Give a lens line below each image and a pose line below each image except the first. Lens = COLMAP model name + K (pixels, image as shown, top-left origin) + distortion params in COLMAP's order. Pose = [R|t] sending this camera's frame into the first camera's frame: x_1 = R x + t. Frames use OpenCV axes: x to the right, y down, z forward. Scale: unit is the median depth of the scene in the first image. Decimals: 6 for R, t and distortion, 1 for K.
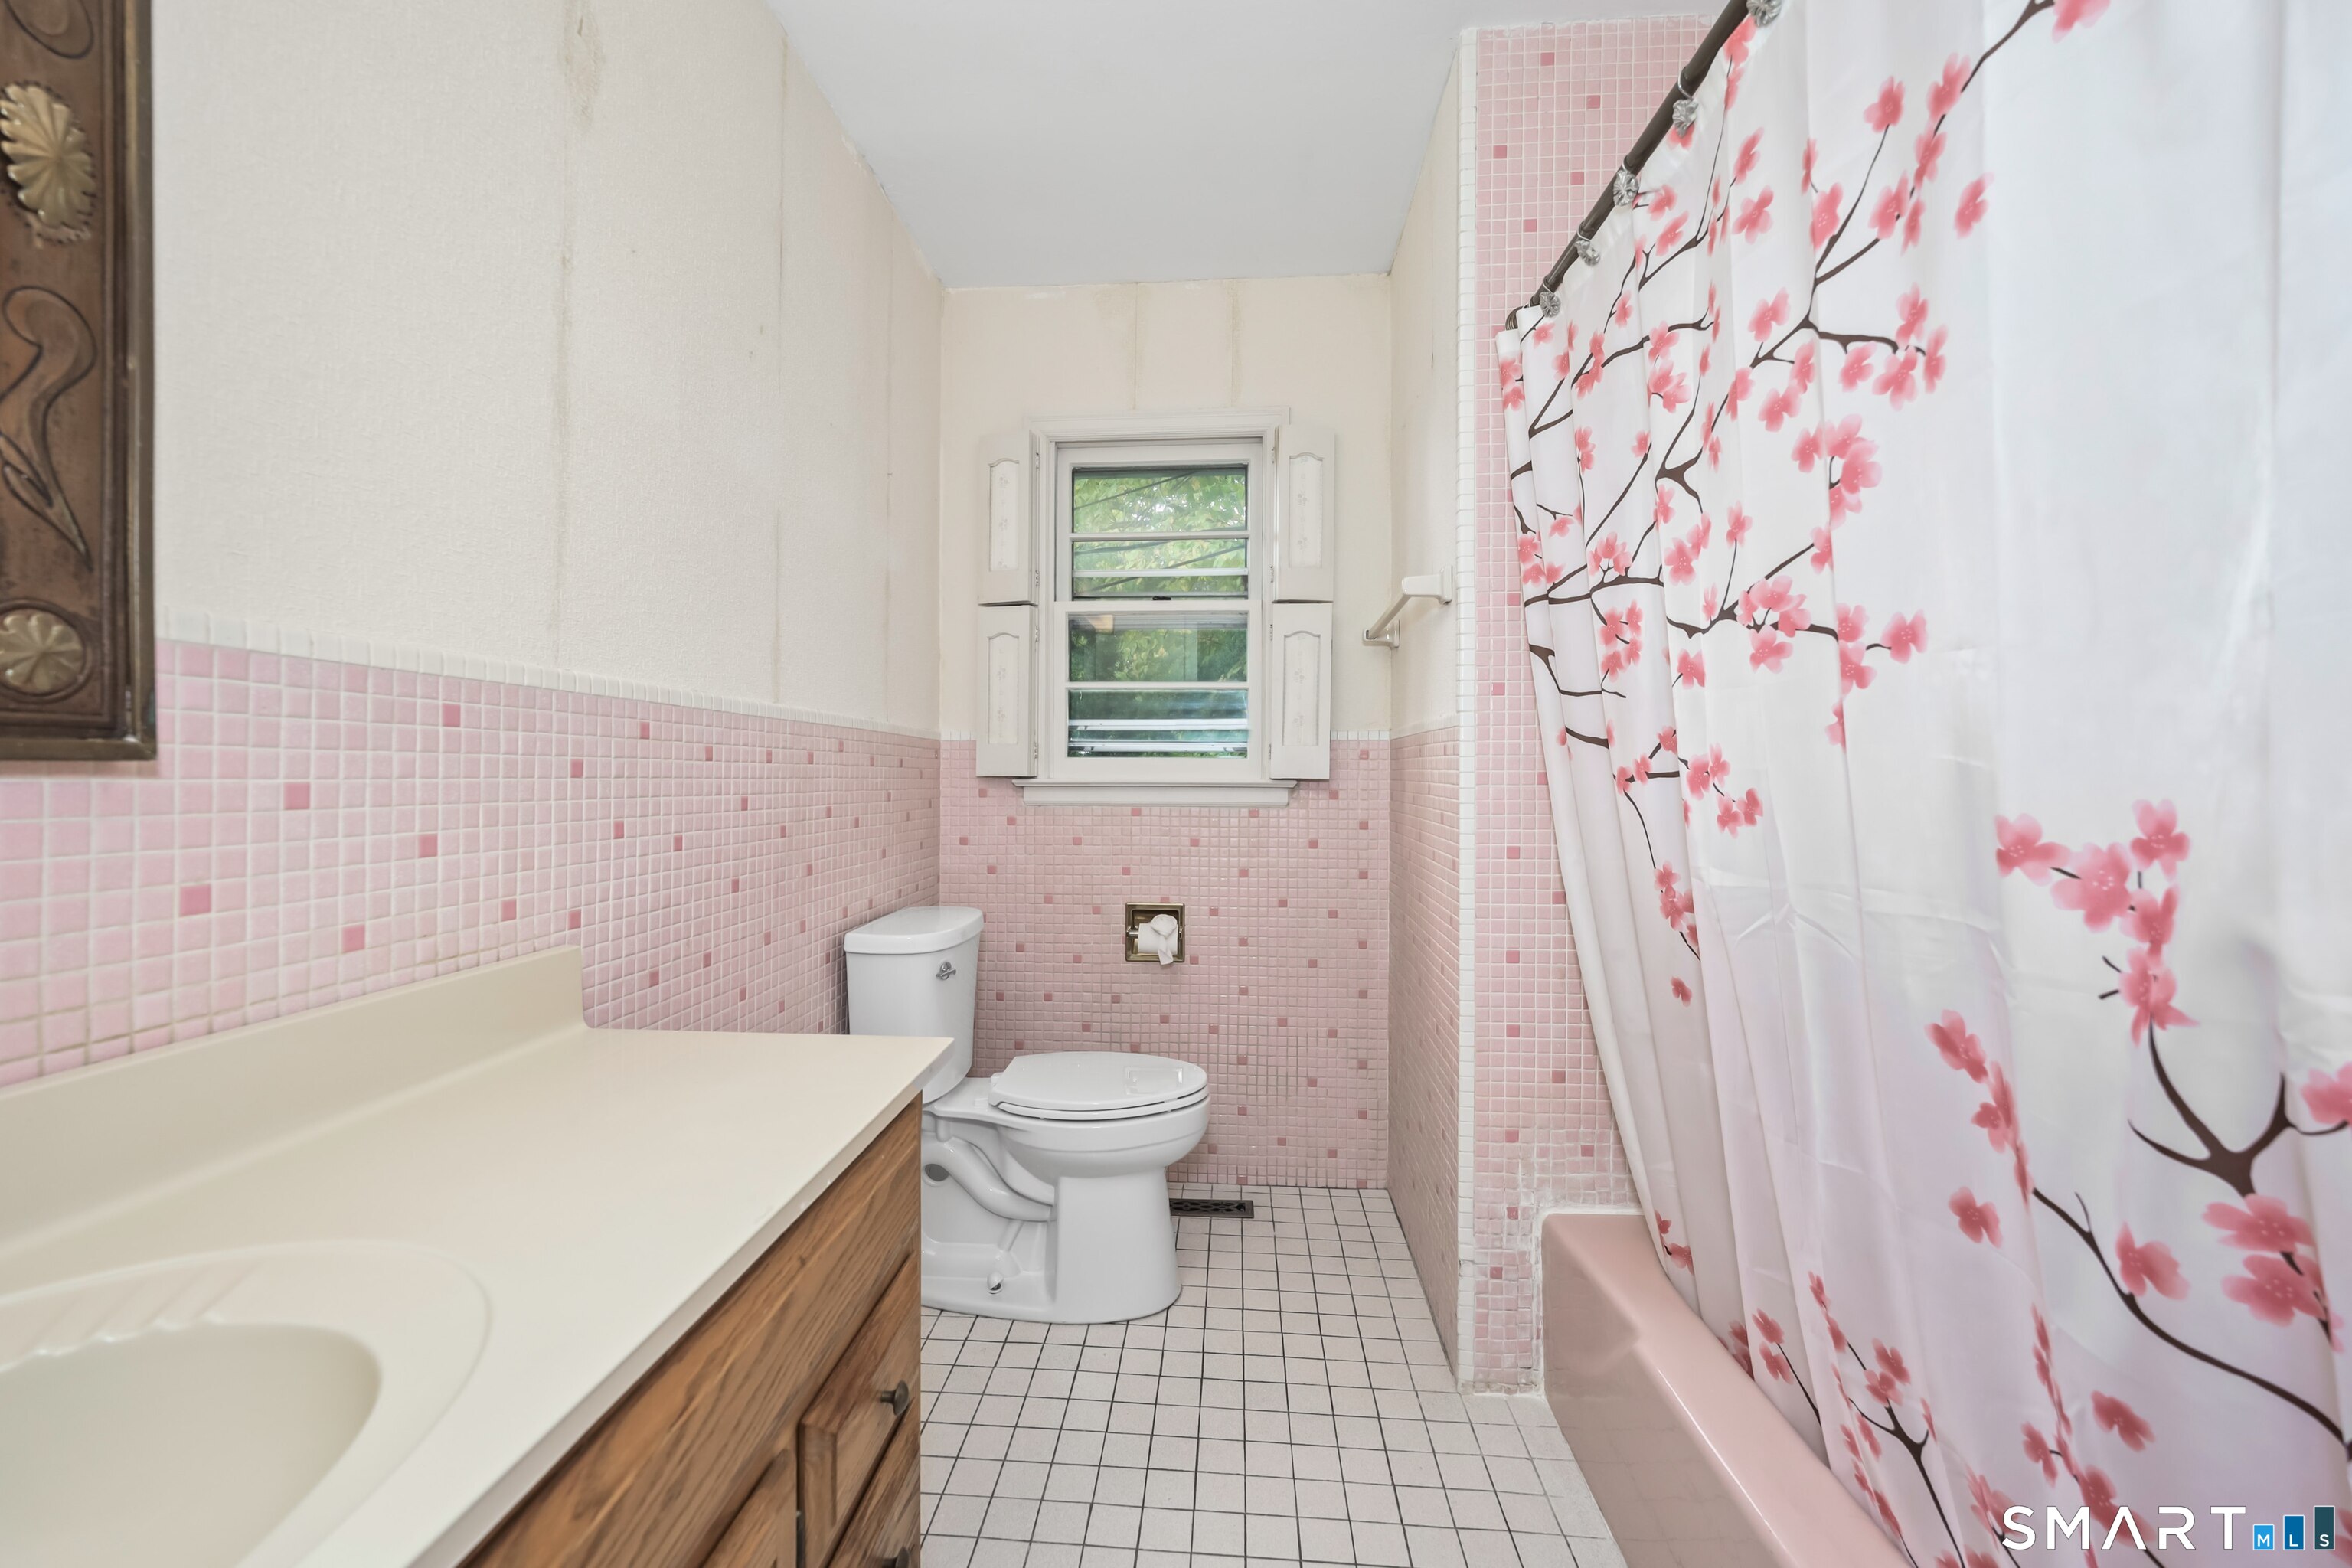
lens RADIAL K [[954.7, 0, 1171.8], [0, 954.7, 777.4], [0, 0, 1]] dist [0.000124, 0.000074]
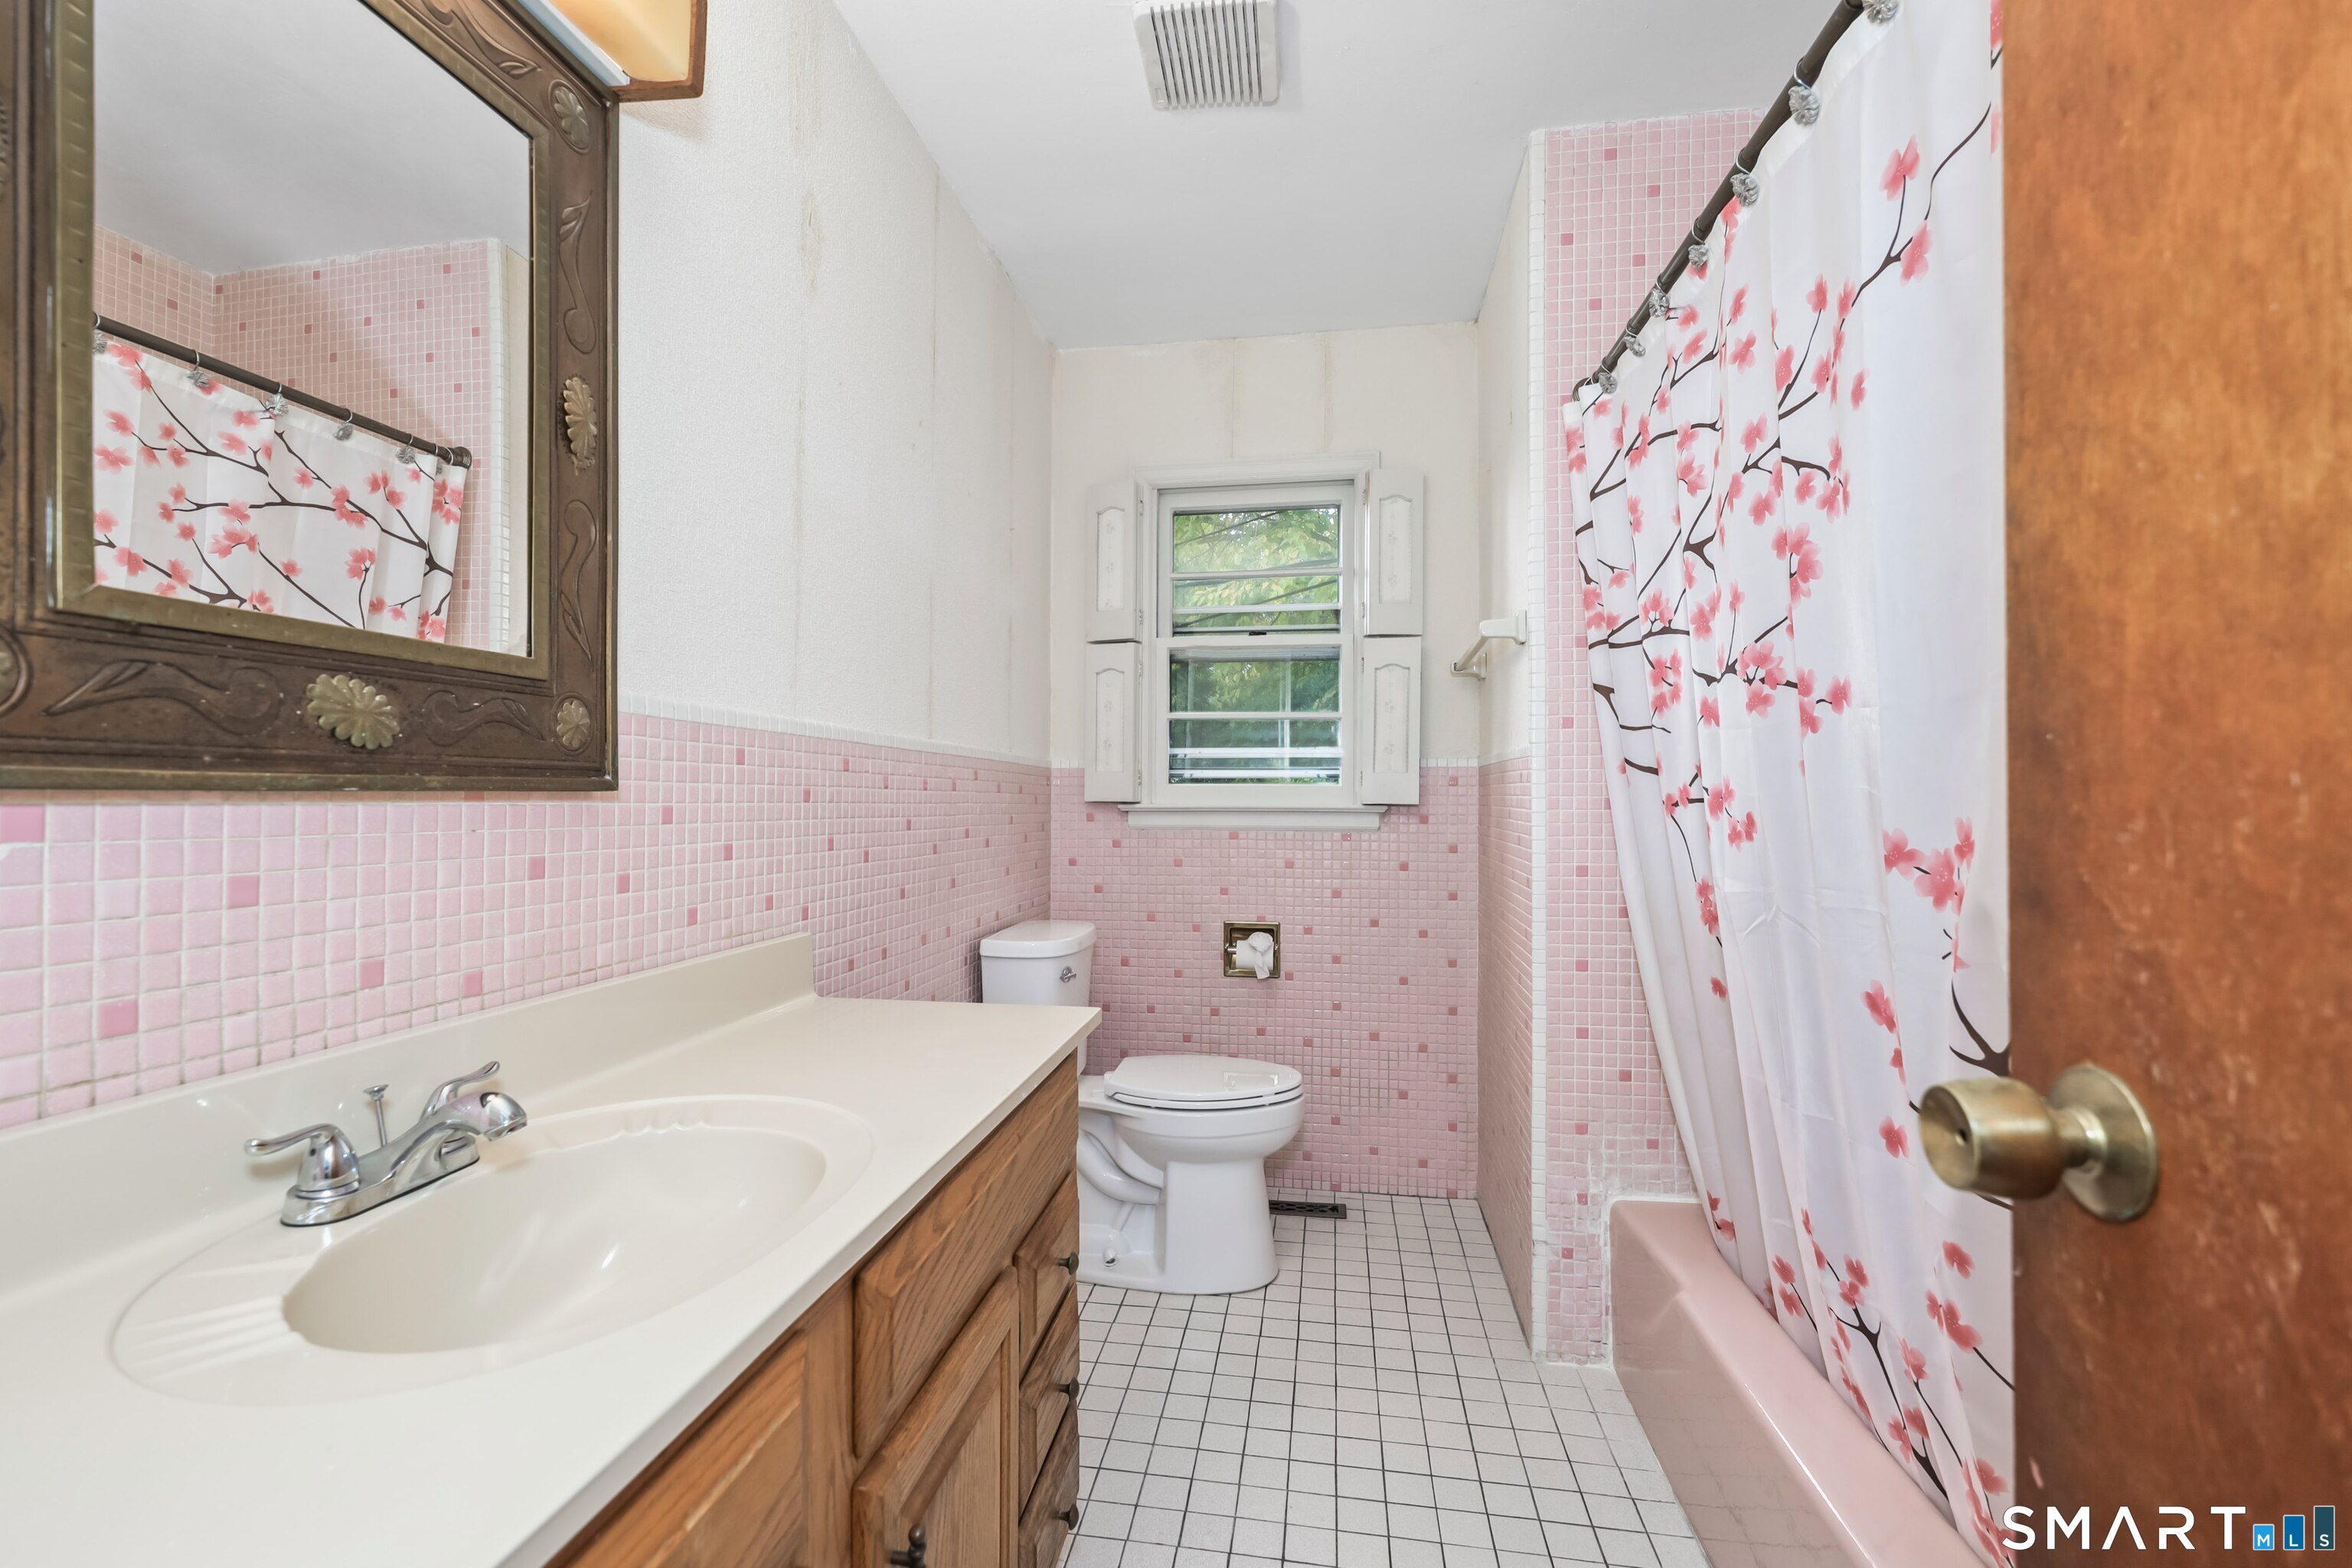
lens RADIAL K [[1002.5, 0, 1164.8], [0, 1002.5, 790.7], [0, 0, 1]] dist [-0.000386, -0.000574]
pose [[0.995226, -0.000972, -0.097597, -0.008718], [-0.000250, 0.999922, -0.012515, 0.000743], [0.097602, 0.012479, 0.995147, -0.205631]]
